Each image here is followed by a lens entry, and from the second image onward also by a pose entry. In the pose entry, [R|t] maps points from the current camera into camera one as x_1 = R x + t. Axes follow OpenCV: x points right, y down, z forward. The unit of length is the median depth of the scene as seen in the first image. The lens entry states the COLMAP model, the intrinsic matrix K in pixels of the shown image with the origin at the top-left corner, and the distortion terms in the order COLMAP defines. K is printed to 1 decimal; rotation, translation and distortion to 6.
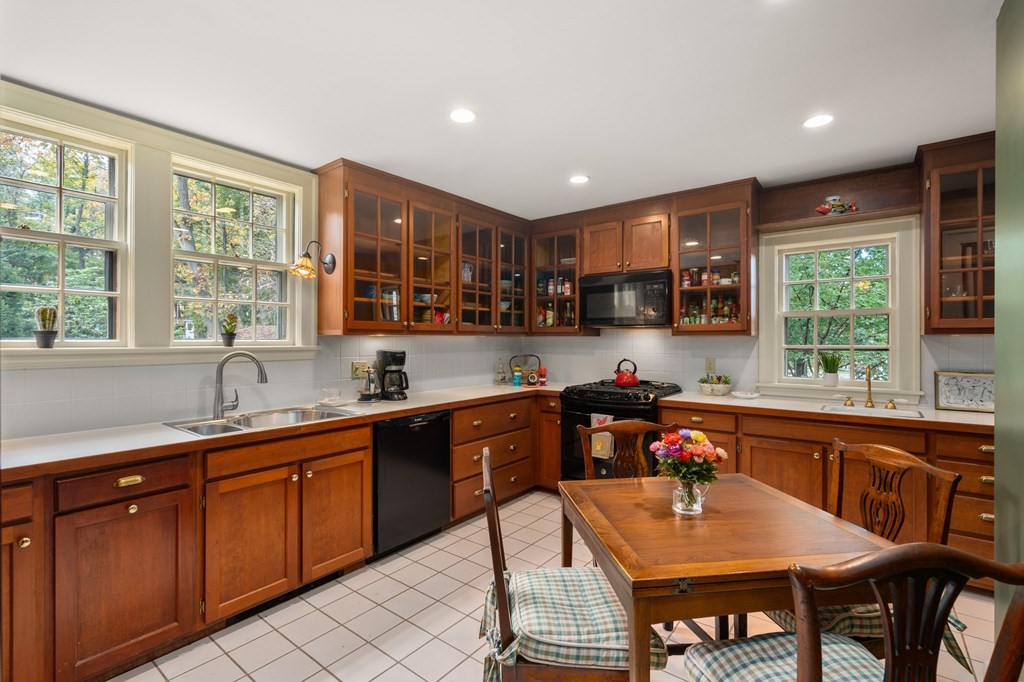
lens RADIAL K [[462.8, 0, 512.0], [0, 462.8, 341.0], [0, 0, 1]] dist [-0.001174, 0.000502]
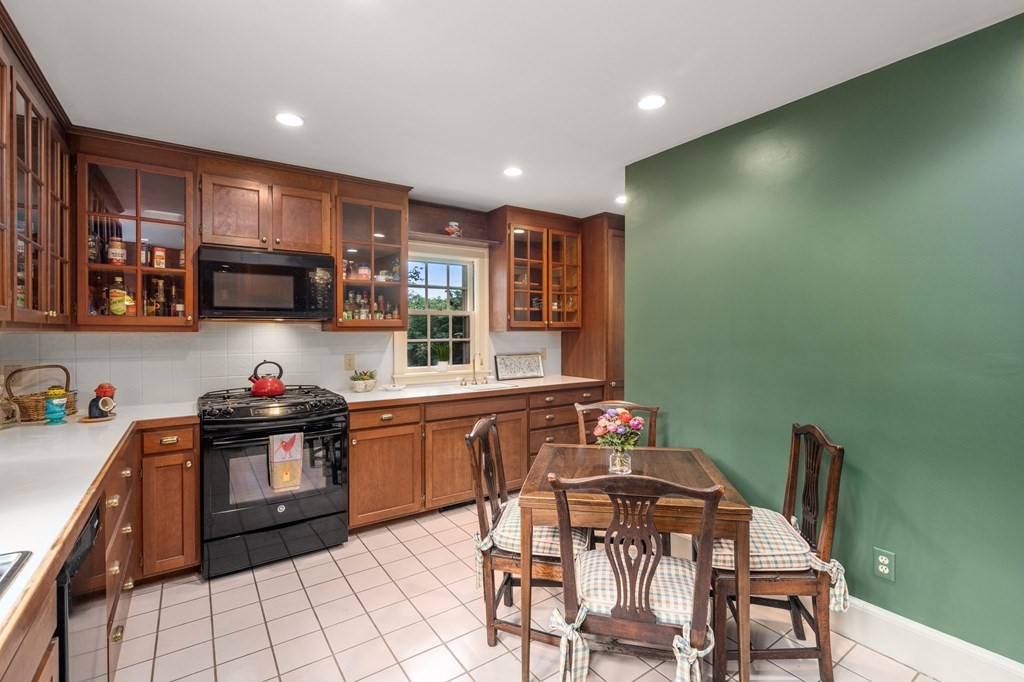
lens RADIAL K [[461.1, 0, 509.8], [0, 461.1, 337.0], [0, 0, 1]] dist [-0.002927, 0.000487]
pose [[0.307435, -0.011406, 0.951501, -0.447029], [0.005766, 0.999932, 0.010124, -0.008769], [-0.951552, 0.002374, 0.307480, 0.441043]]
